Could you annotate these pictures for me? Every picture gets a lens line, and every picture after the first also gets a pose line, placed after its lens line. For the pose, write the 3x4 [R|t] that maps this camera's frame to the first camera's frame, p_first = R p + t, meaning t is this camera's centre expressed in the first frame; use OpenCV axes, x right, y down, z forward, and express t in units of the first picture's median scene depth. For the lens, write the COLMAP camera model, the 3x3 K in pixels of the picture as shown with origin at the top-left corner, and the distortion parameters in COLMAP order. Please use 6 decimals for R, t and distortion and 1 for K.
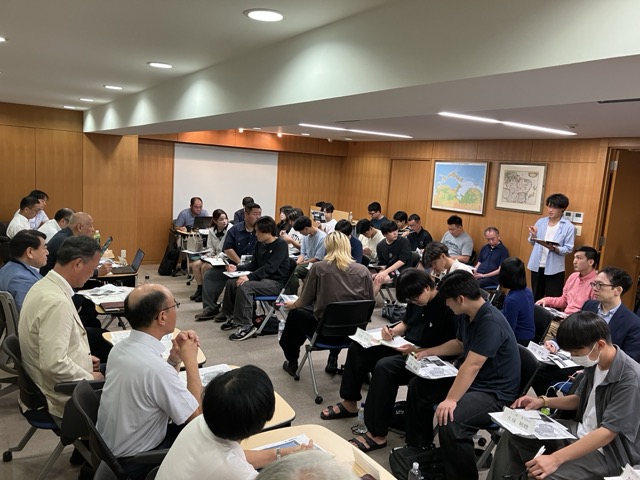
lens RADIAL K [[519.7, 0, 320.0], [0, 519.7, 240.0], [0, 0, 1]] dist [0.044843, -0.138573]
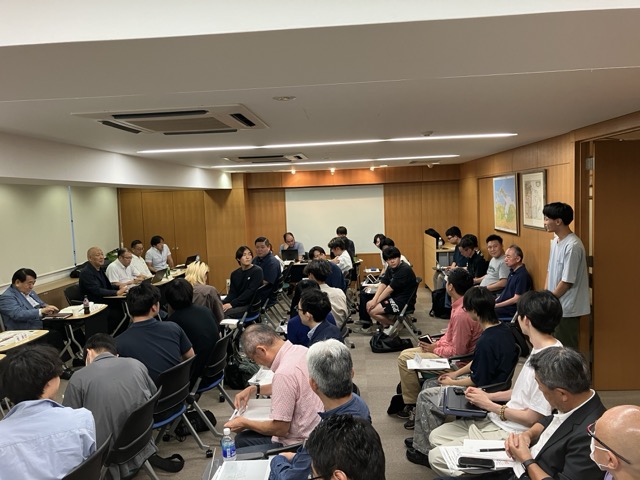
lens RADIAL K [[519.7, 0, 320.0], [0, 519.7, 240.0], [0, 0, 1]] dist [0.044843, -0.138573]
pose [[0.805711, -0.053441, -0.589893, 0.536458], [0.018452, 0.997703, -0.065183, 0.011249], [0.592021, 0.041633, 0.804846, 0.106370]]
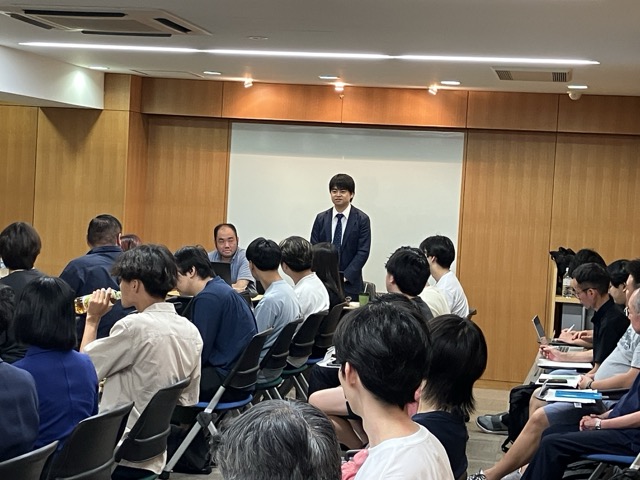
lens RADIAL K [[1253.7, 0, 320.0], [0, 1253.7, 240.0], [0, 0, 1]] dist [0.027208, 0.033788]
pose [[0.735826, -0.000690, -0.677170, 0.672610], [-0.091672, 0.990692, -0.100621, 0.045561], [0.670936, 0.136117, 0.728915, 0.212786]]
